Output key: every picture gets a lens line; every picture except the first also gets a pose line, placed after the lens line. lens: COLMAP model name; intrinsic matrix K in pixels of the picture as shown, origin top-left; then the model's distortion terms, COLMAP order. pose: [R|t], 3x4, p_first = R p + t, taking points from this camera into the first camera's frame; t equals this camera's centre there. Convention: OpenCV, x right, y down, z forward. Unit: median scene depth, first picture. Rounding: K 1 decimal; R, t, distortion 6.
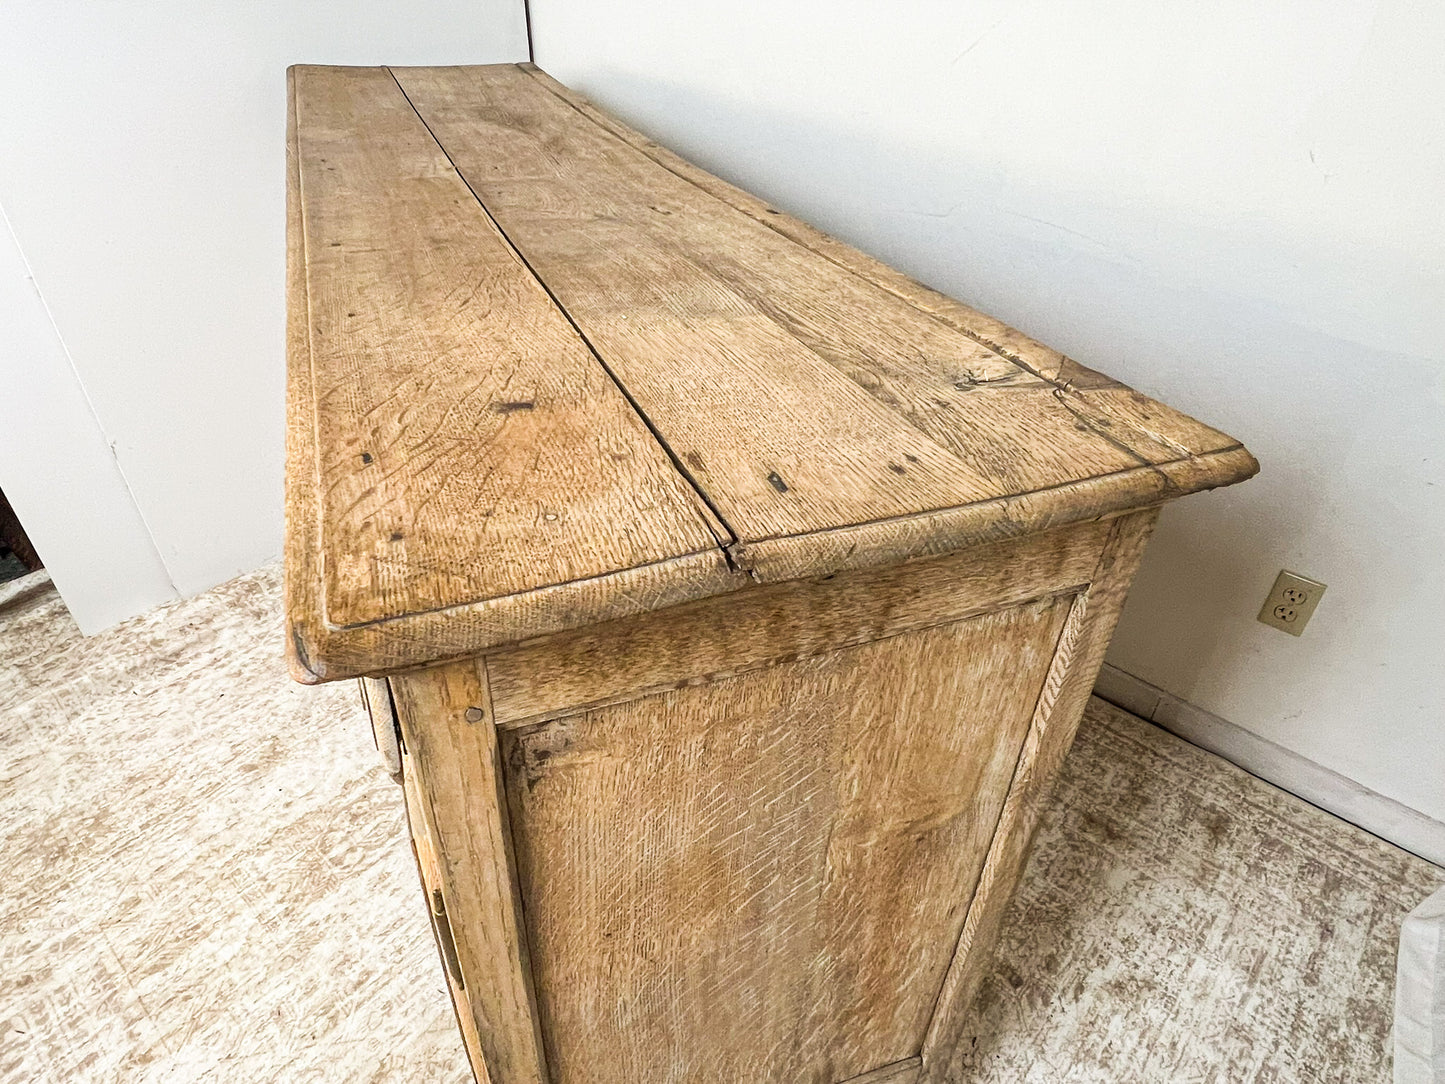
lens RADIAL K [[886.2, 0, 702.6], [0, 886.2, 561.5], [0, 0, 1]] dist [-0.006778, 0.003341]
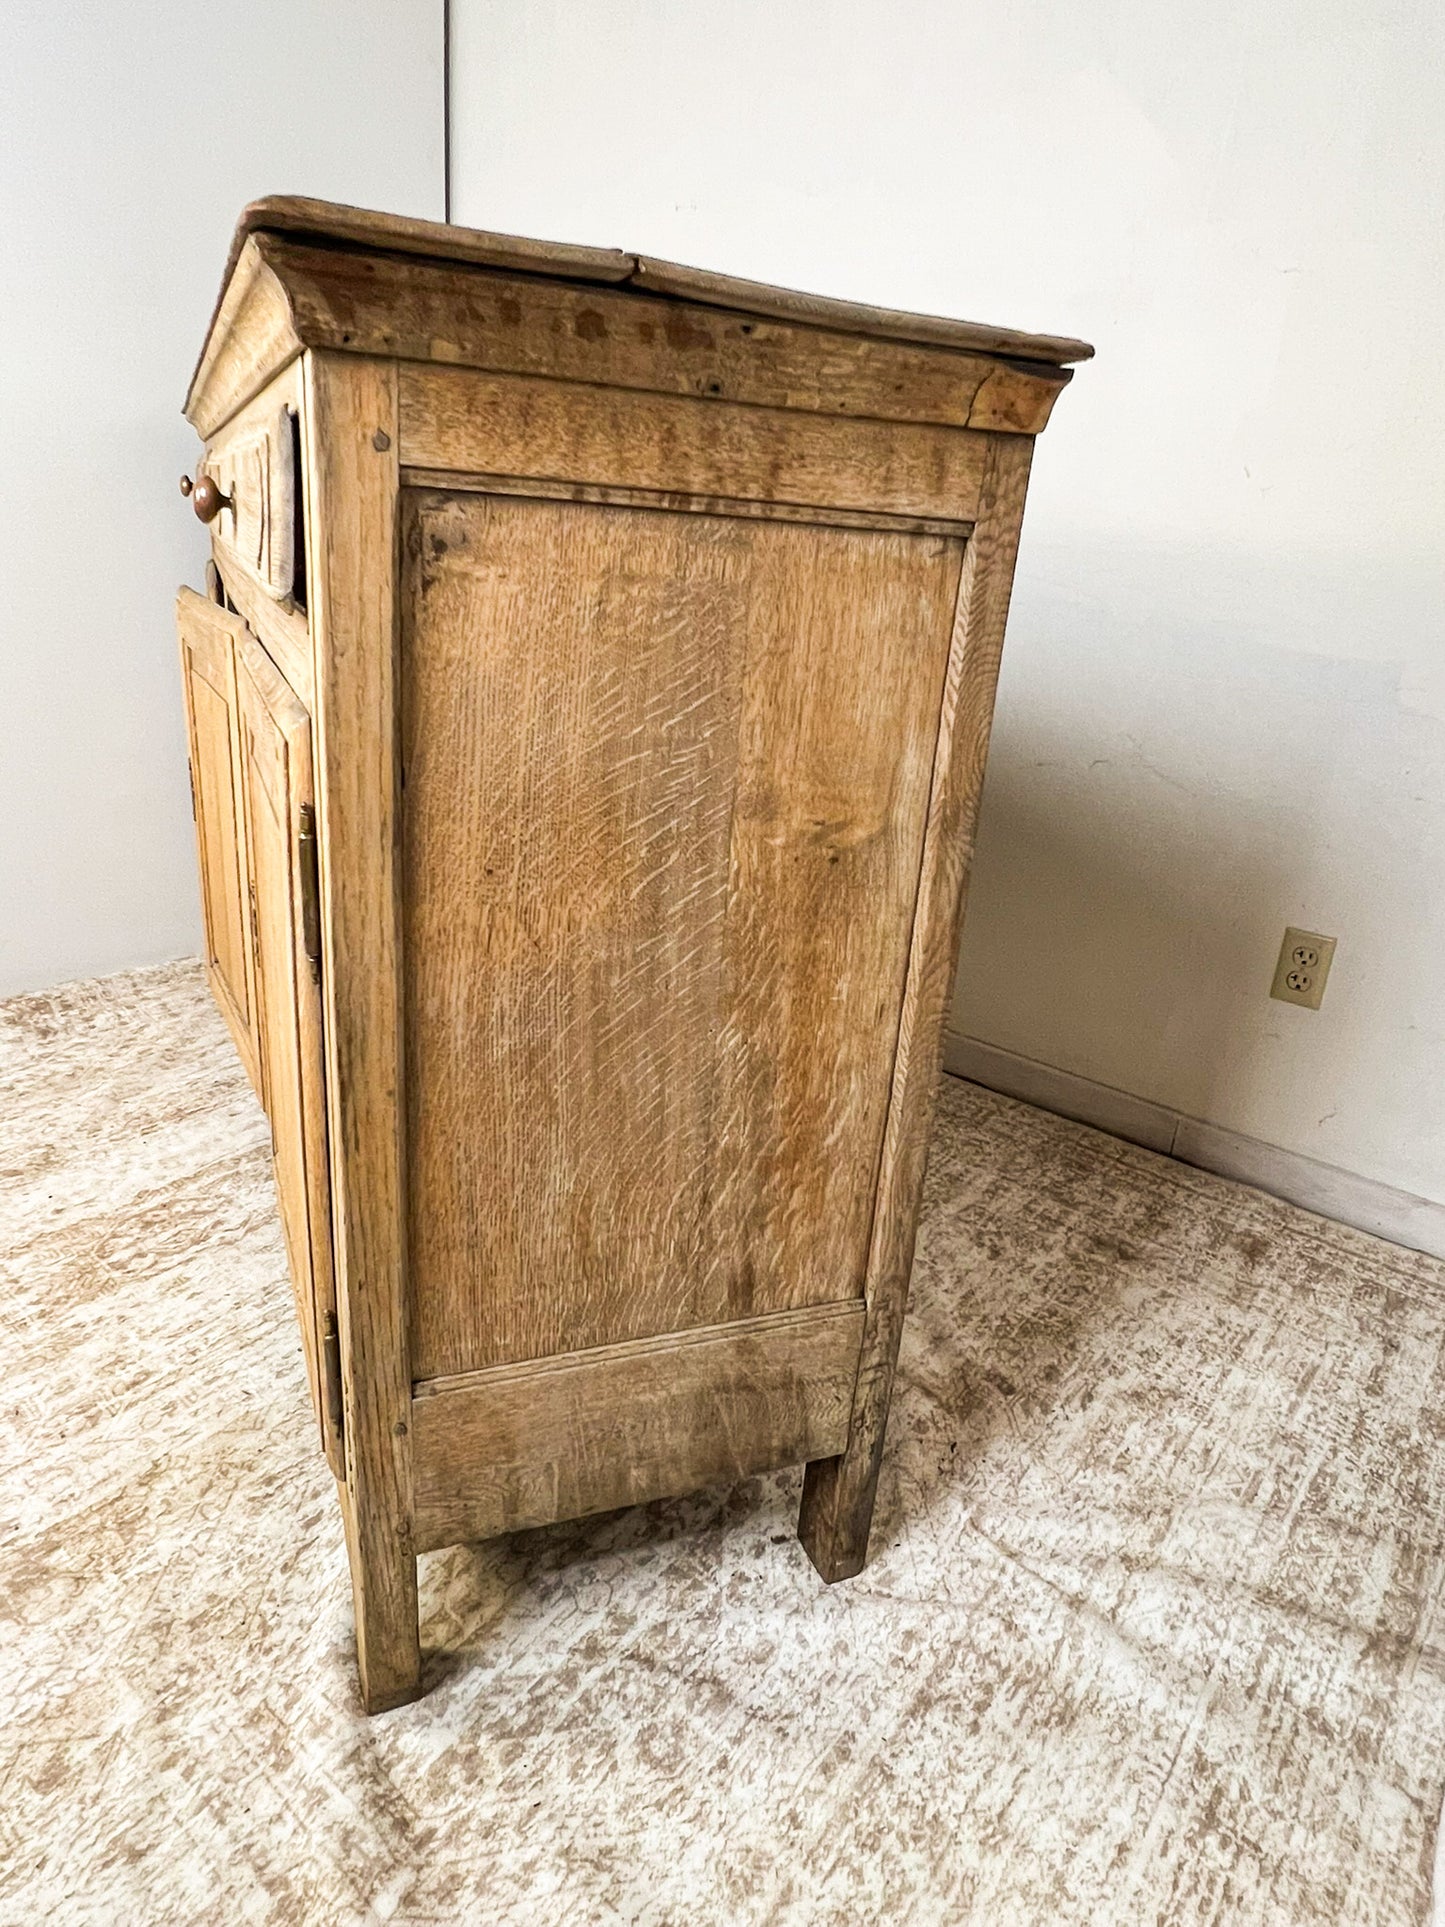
lens RADIAL K [[1191.8, 0, 722.5], [0, 1191.8, 963.5], [0, 0, 1]] dist [0.000379, -0.003724]
pose [[0.997404, 0.027772, 0.066434, 0.026010], [-0.008770, 0.962614, -0.270733, 0.398228], [-0.071469, 0.269448, 0.960359, -0.084408]]
